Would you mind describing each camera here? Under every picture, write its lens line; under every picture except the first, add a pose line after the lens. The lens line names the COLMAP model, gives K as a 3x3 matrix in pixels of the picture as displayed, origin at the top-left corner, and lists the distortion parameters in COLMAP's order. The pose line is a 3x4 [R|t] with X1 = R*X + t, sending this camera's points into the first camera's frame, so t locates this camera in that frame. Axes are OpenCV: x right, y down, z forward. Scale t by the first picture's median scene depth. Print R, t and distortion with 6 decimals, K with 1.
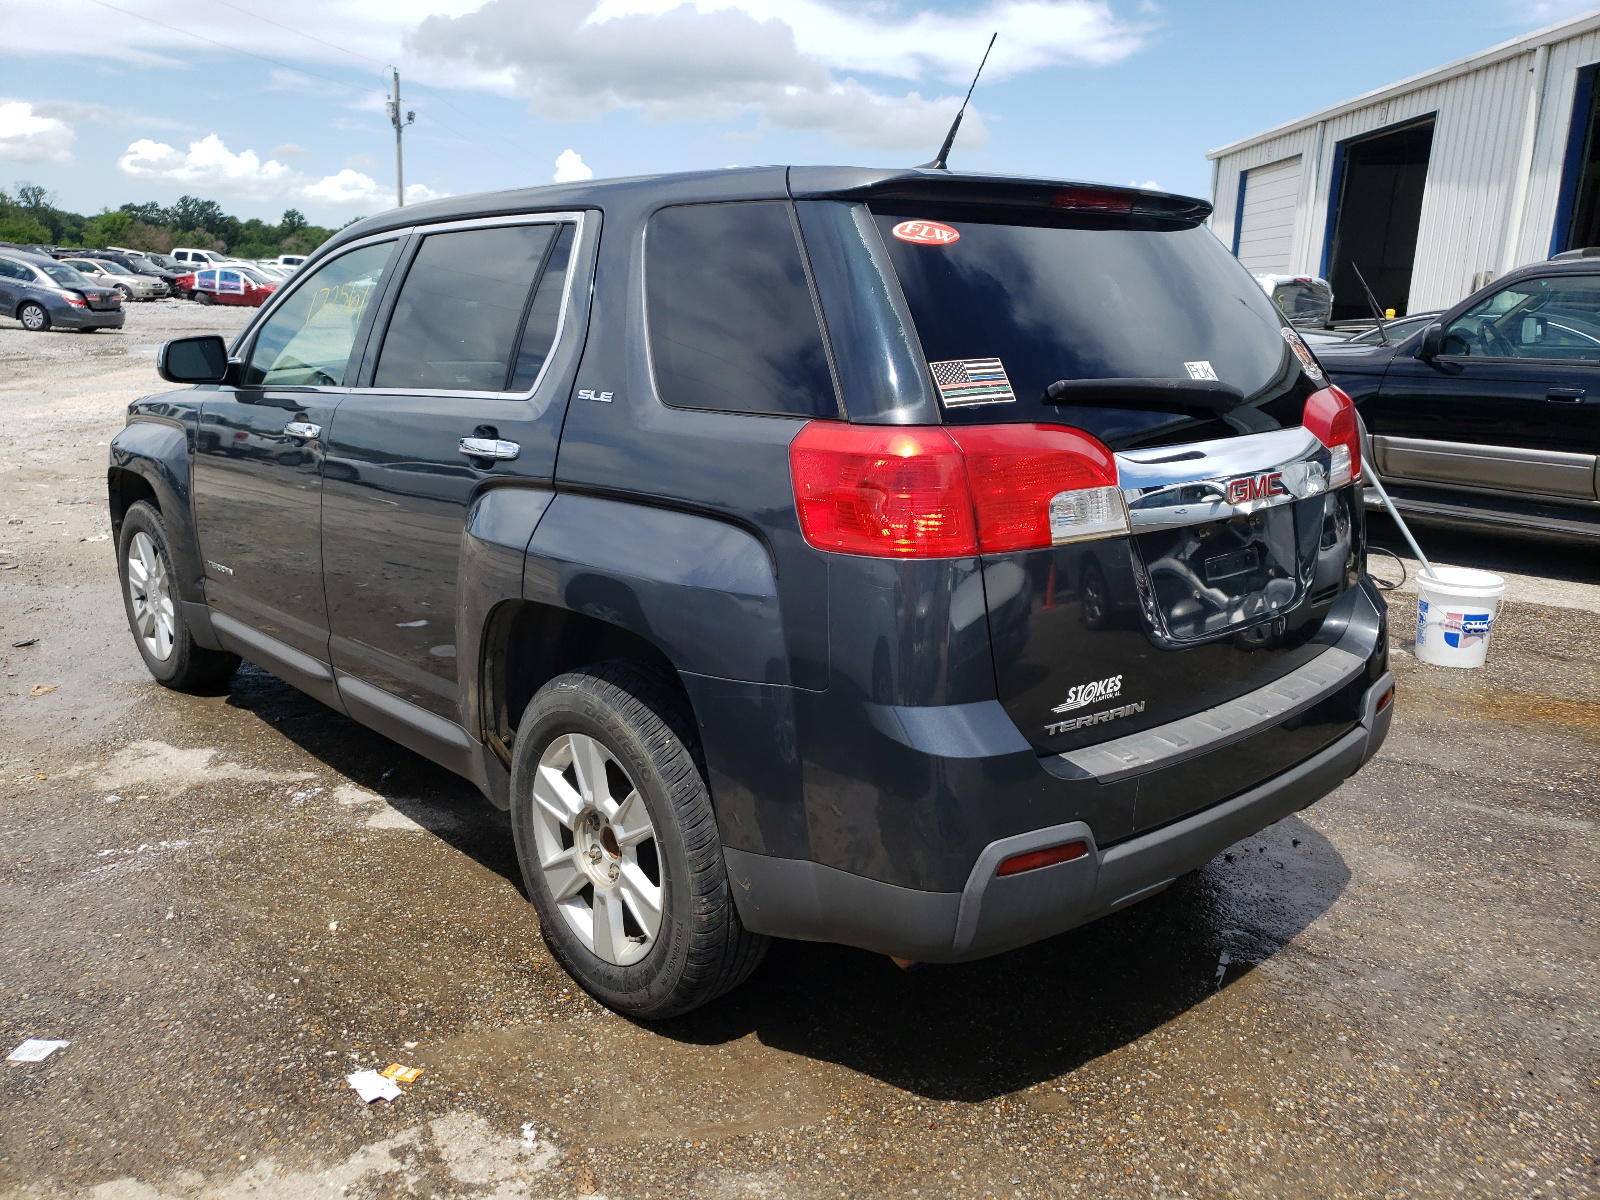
lens RADIAL K [[1217.3, 0, 795.8], [0, 1217.3, 603.5], [0, 0, 1]] dist [0.009224, 0.004461]
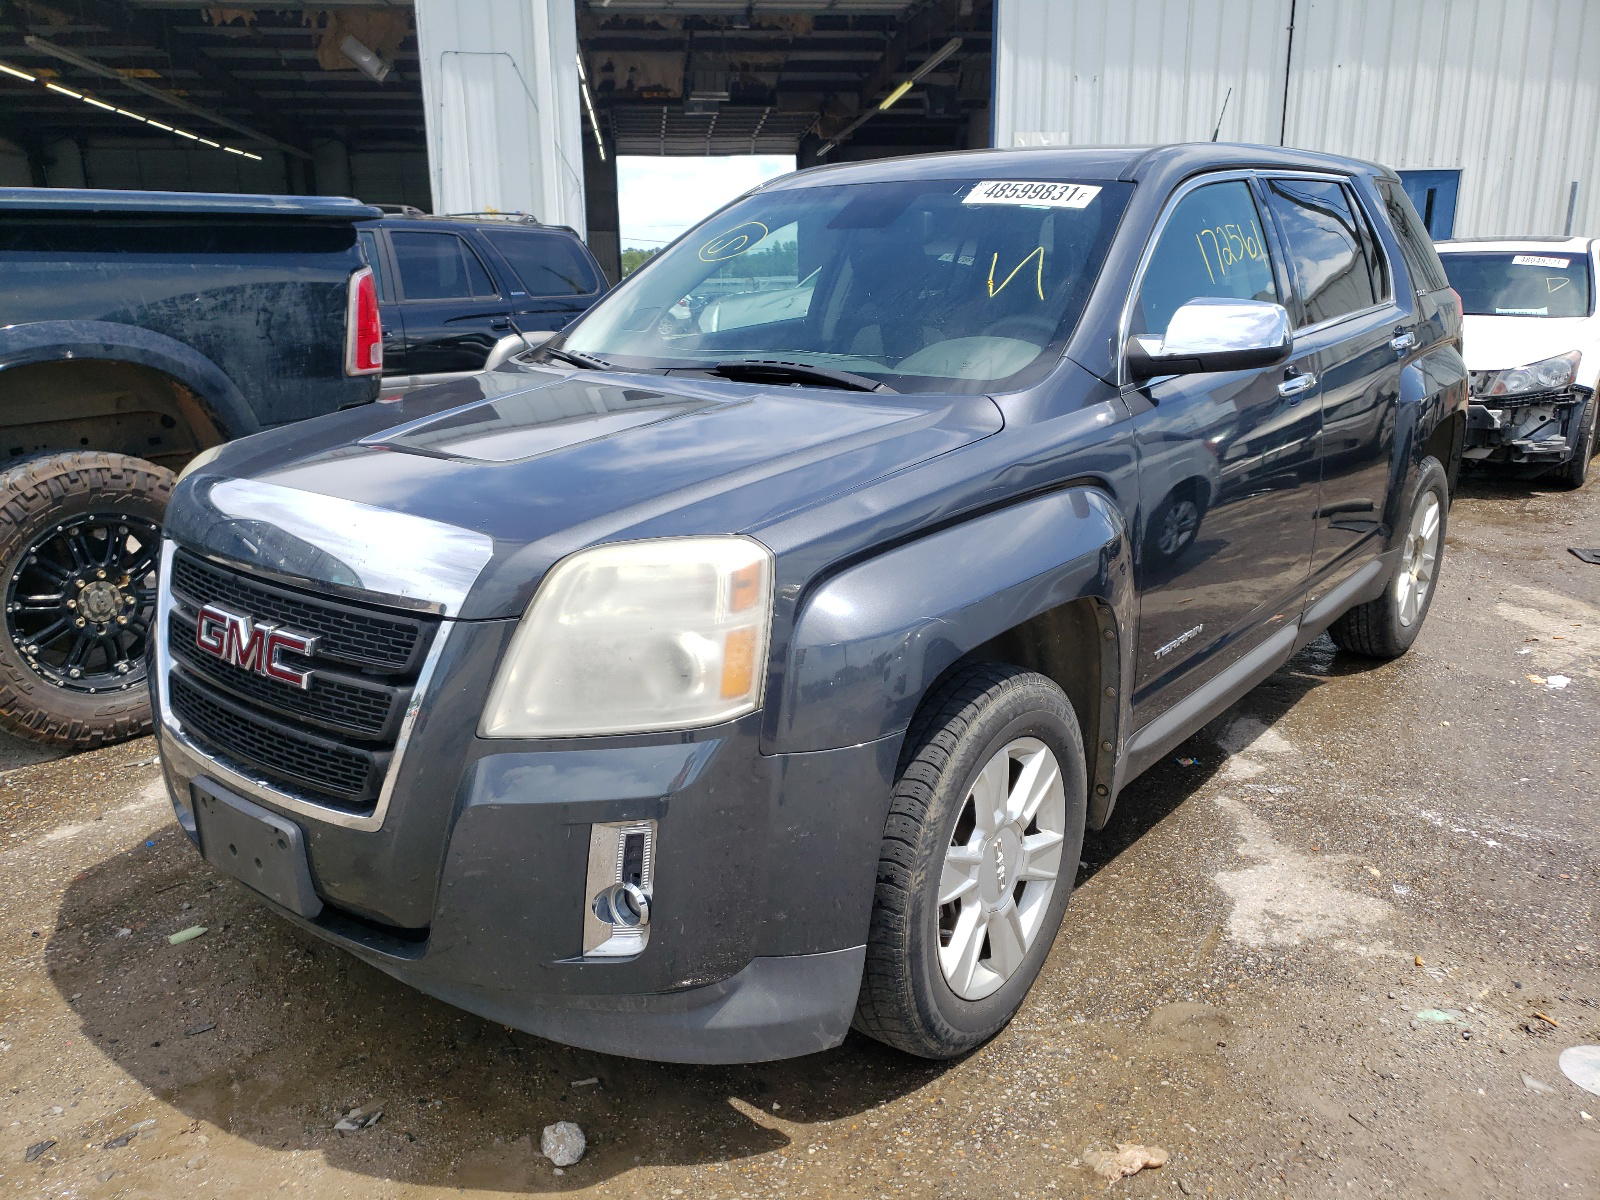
lens RADIAL K [[1217.3, 0, 796.7], [0, 1217.3, 595.1], [0, 0, 1]] dist [0.009224, 0.004461]
pose [[-0.120696, -0.283040, 0.951483, -1.172518], [0.250196, 0.918874, 0.305077, -0.341546], [-0.960643, 0.274879, -0.040089, 1.314527]]
